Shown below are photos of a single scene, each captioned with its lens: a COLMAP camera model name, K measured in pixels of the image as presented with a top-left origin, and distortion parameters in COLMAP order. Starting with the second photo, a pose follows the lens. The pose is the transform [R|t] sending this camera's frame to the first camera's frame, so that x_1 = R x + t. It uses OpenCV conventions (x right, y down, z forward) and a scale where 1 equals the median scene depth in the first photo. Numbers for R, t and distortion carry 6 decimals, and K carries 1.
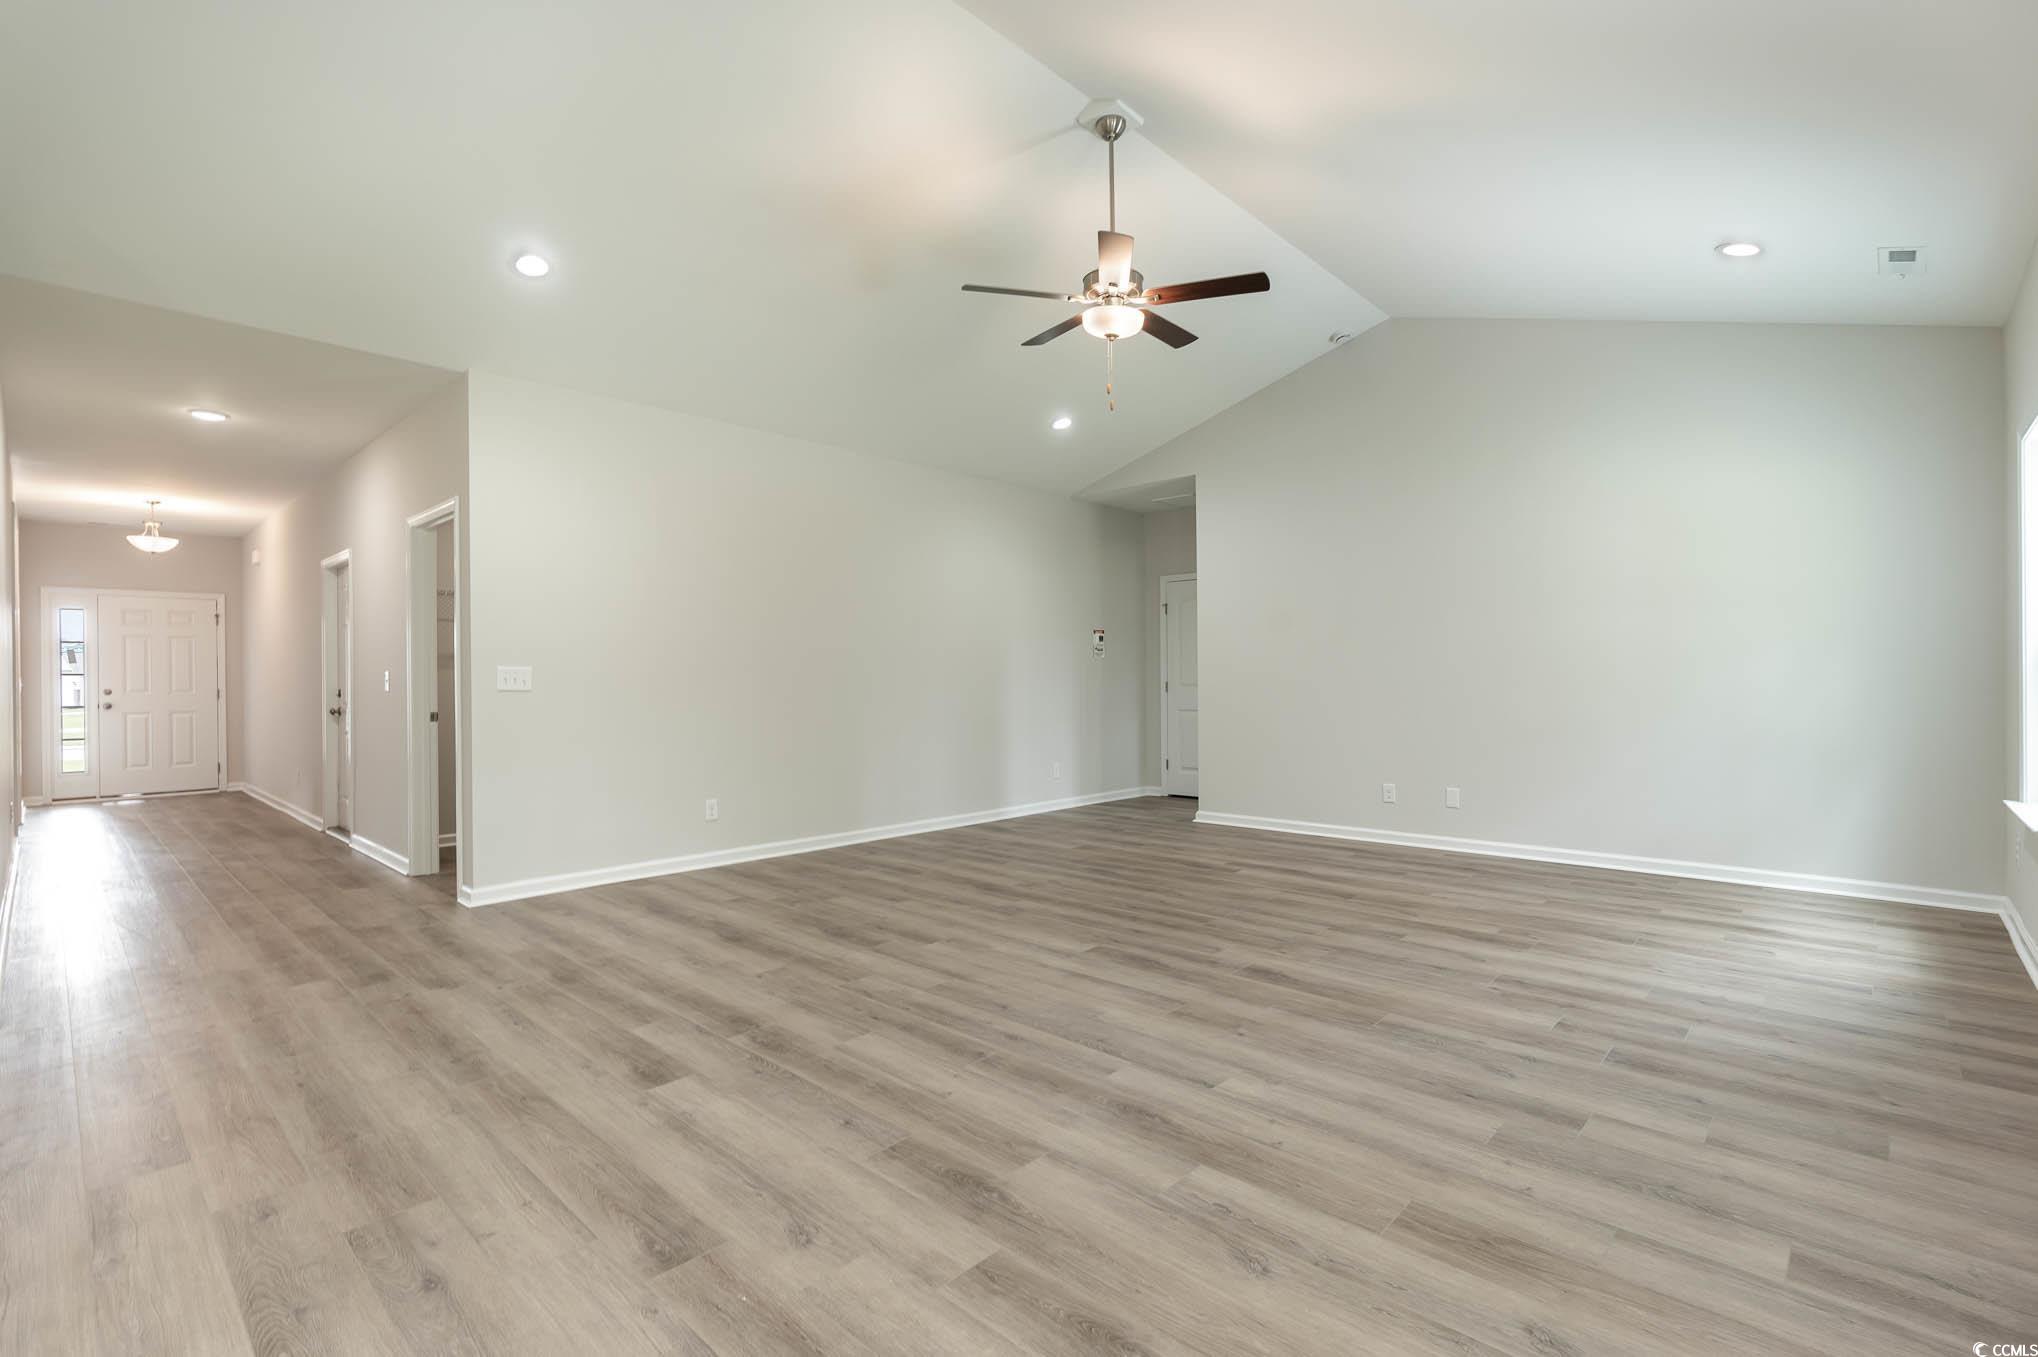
lens RADIAL K [[919.2, 0, 1019.7], [0, 919.2, 679.2], [0, 0, 1]] dist [-0.004680, 0.000184]
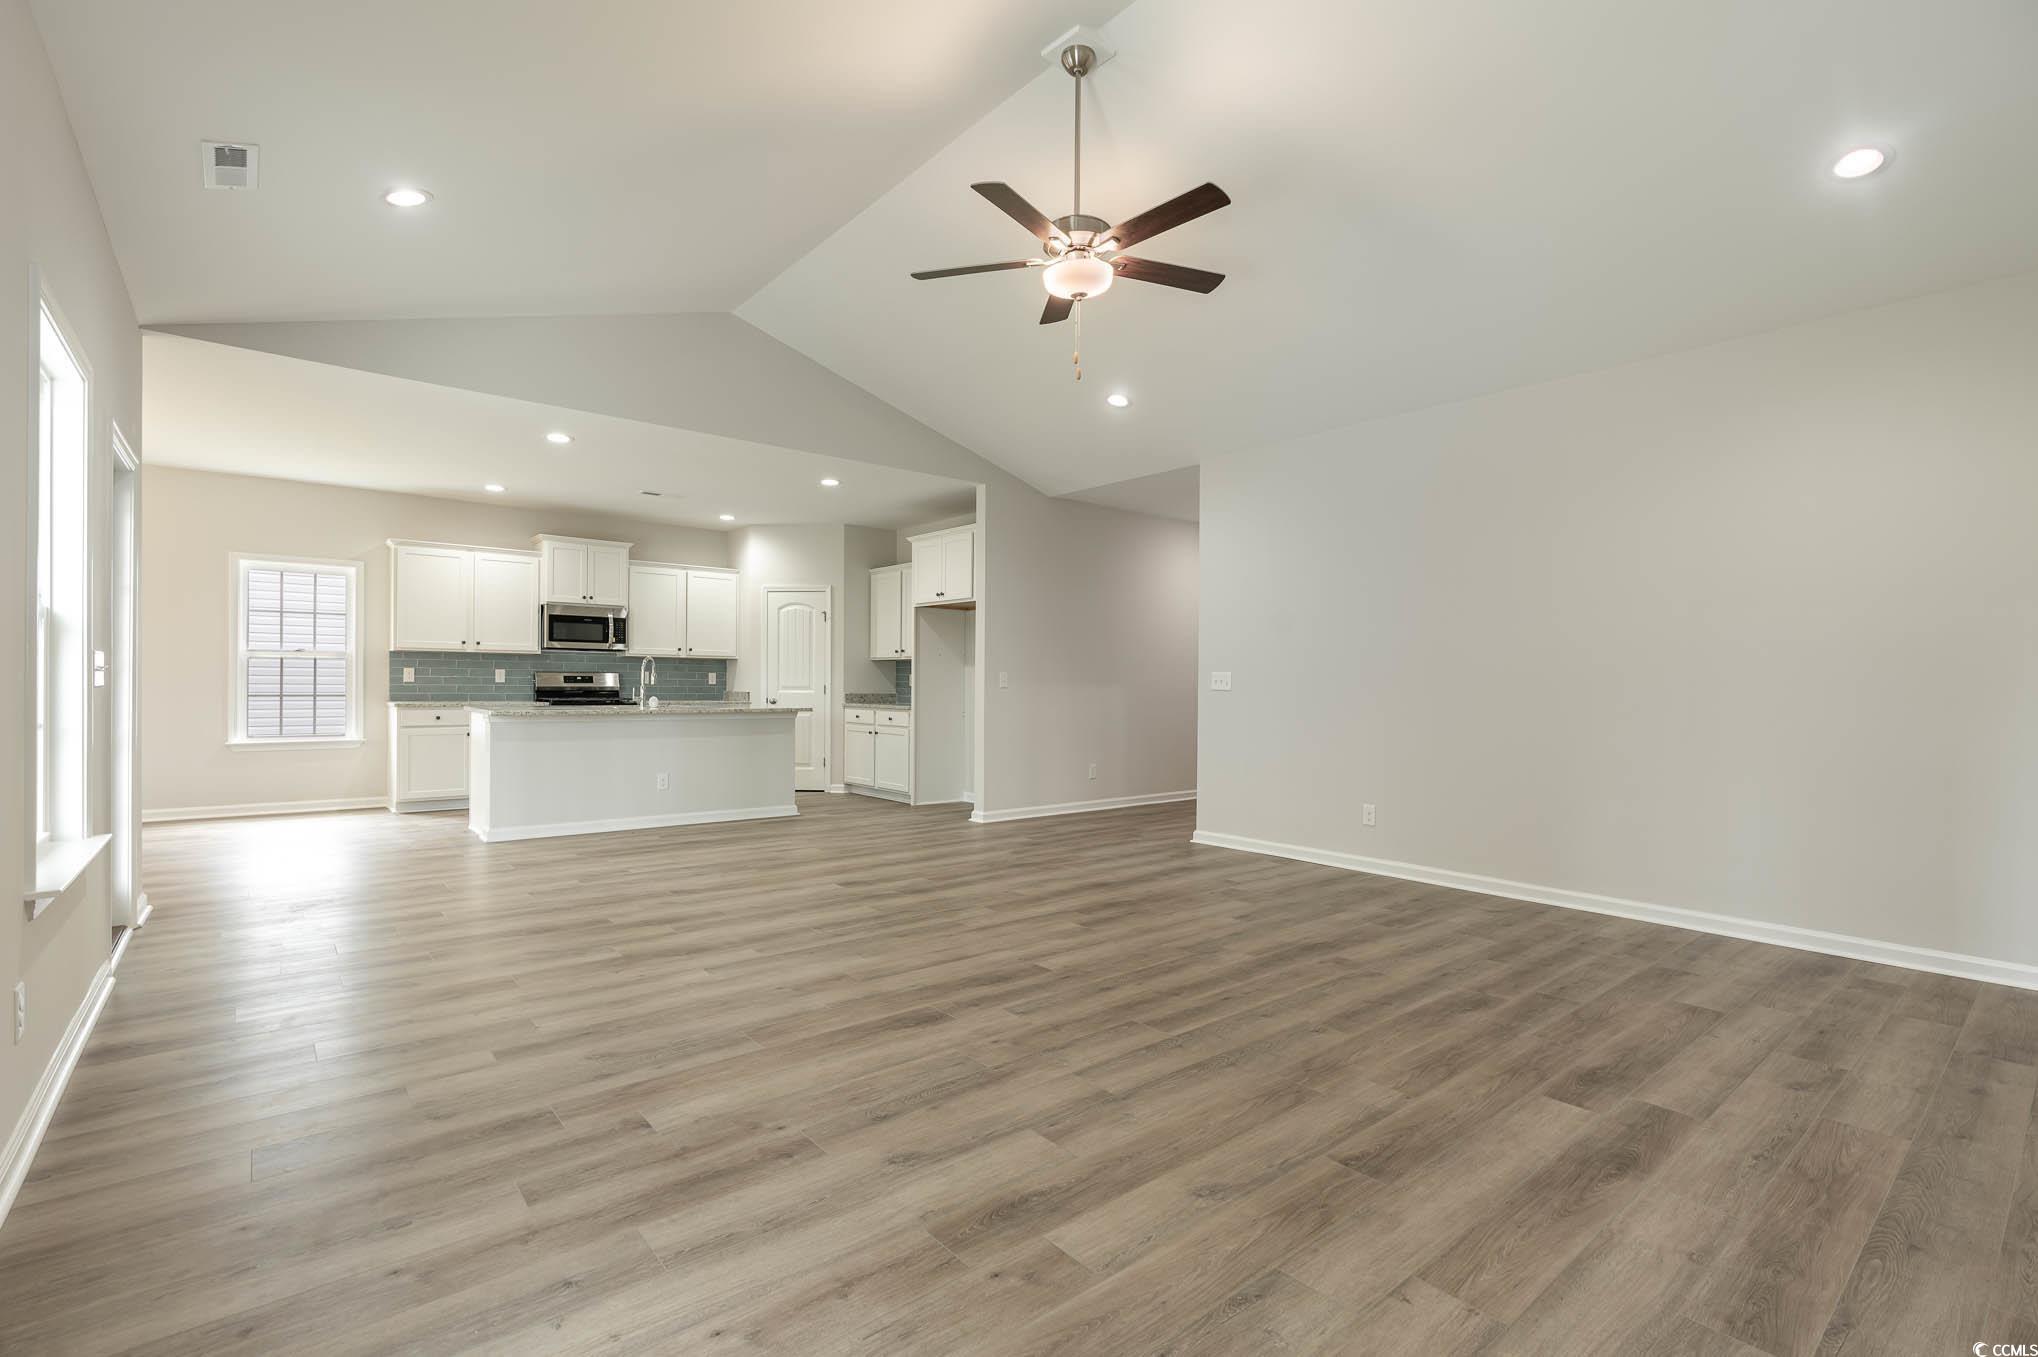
lens RADIAL K [[919.2, 0, 1010.5], [0, 919.2, 686.7], [0, 0, 1]] dist [-0.004680, 0.000184]
pose [[-0.131112, 0.010456, -0.991312, 1.076273], [-0.007018, 0.999910, 0.011475, -0.007902], [0.991343, 0.008462, -0.131027, 1.147038]]
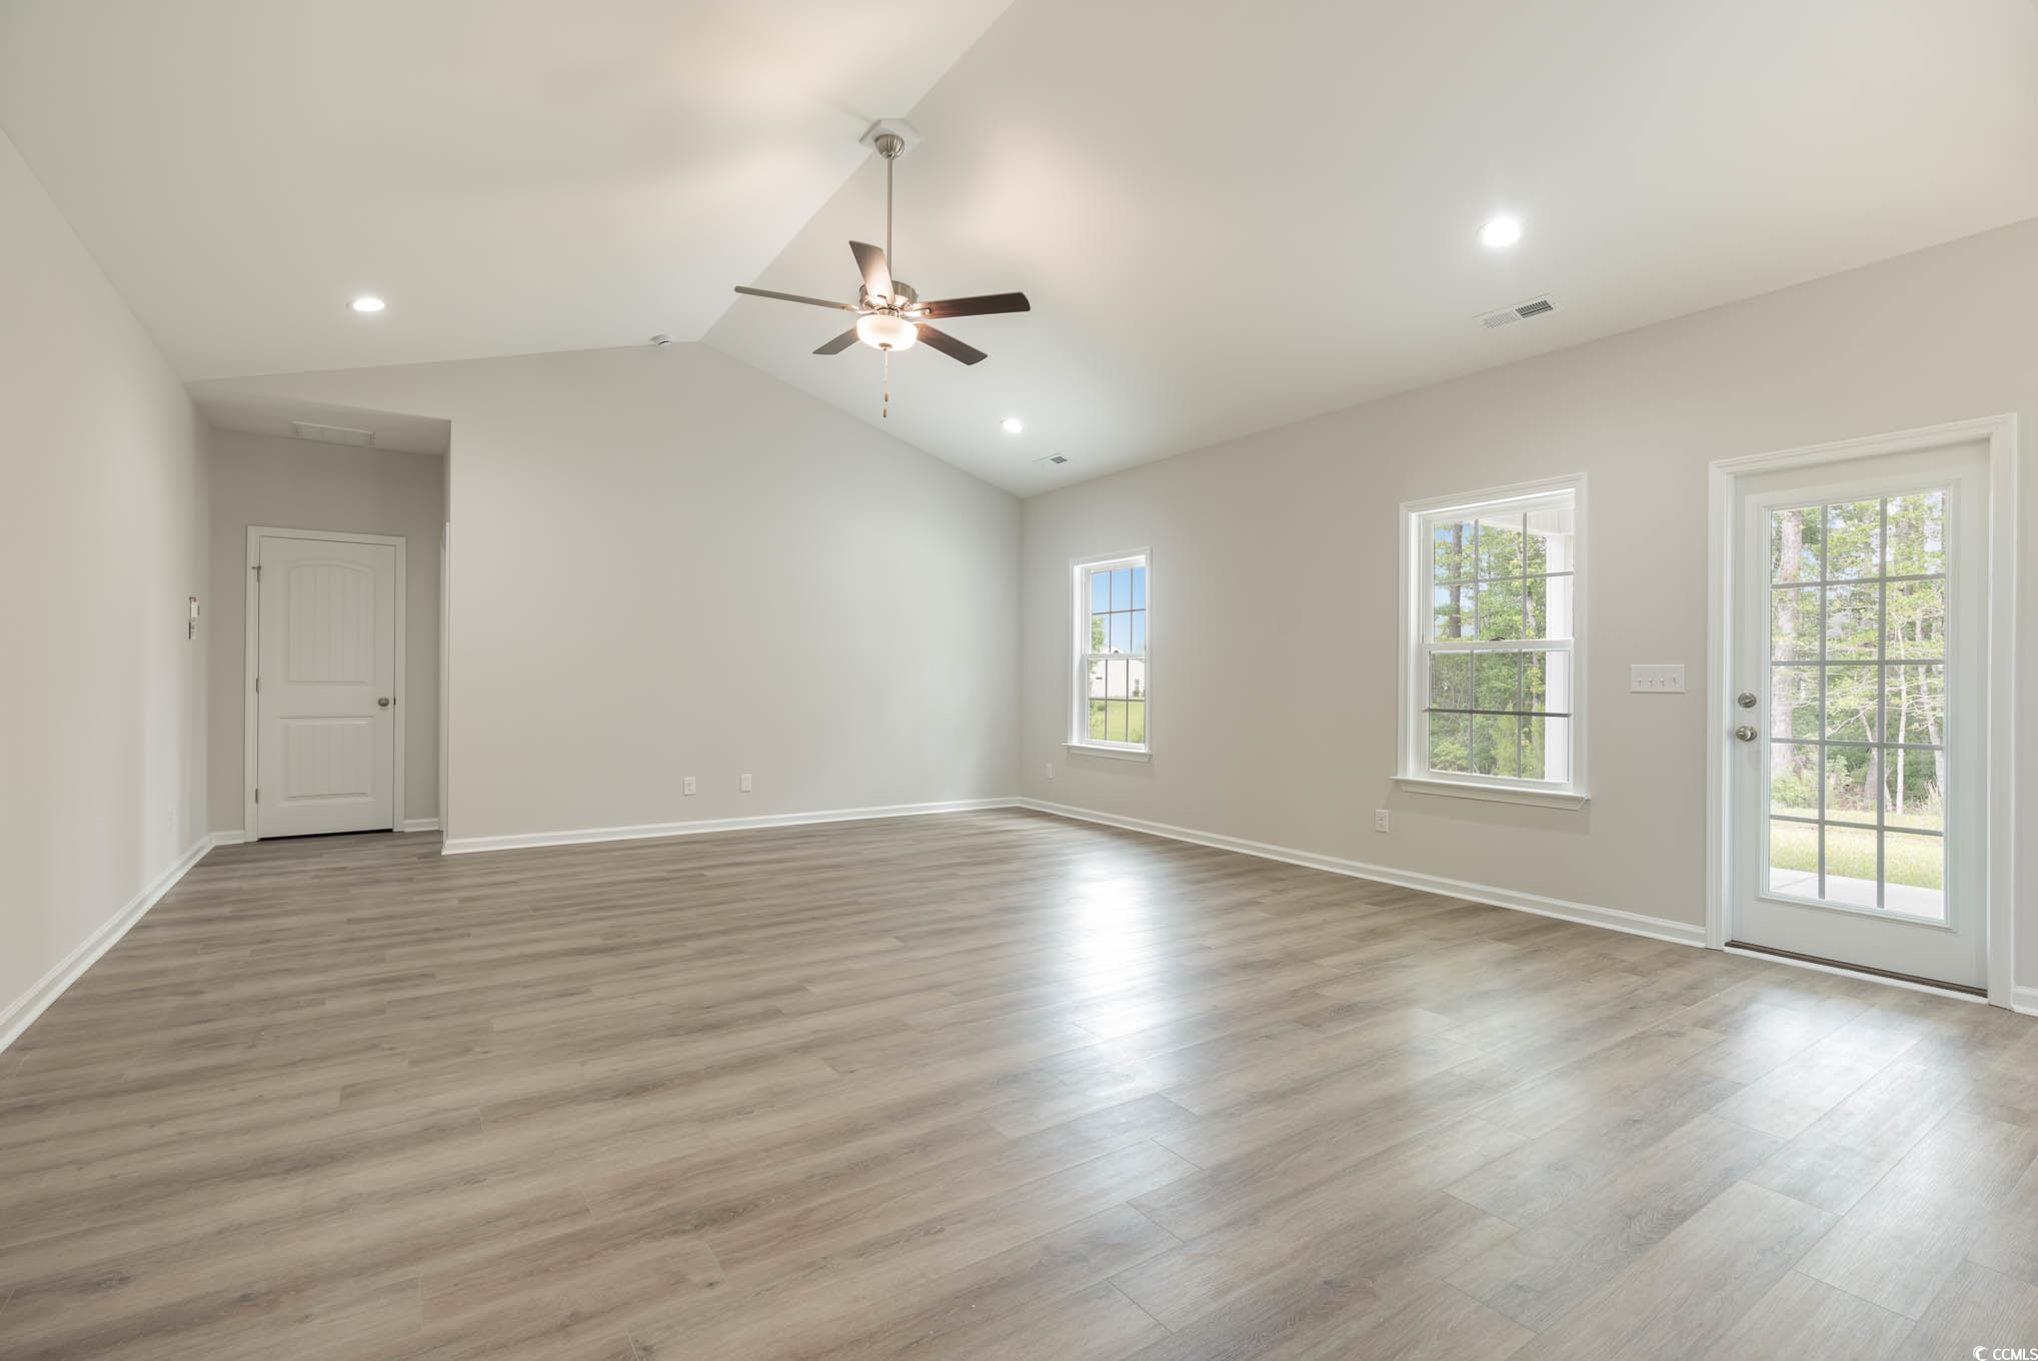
lens RADIAL K [[919.2, 0, 1018.8], [0, 919.2, 671.5], [0, 0, 1]] dist [-0.004680, 0.000184]
pose [[0.223284, 0.018676, 0.974574, -0.949884], [-0.010323, 0.999806, -0.016794, 0.009264], [-0.974699, -0.006311, 0.223434, 0.675284]]
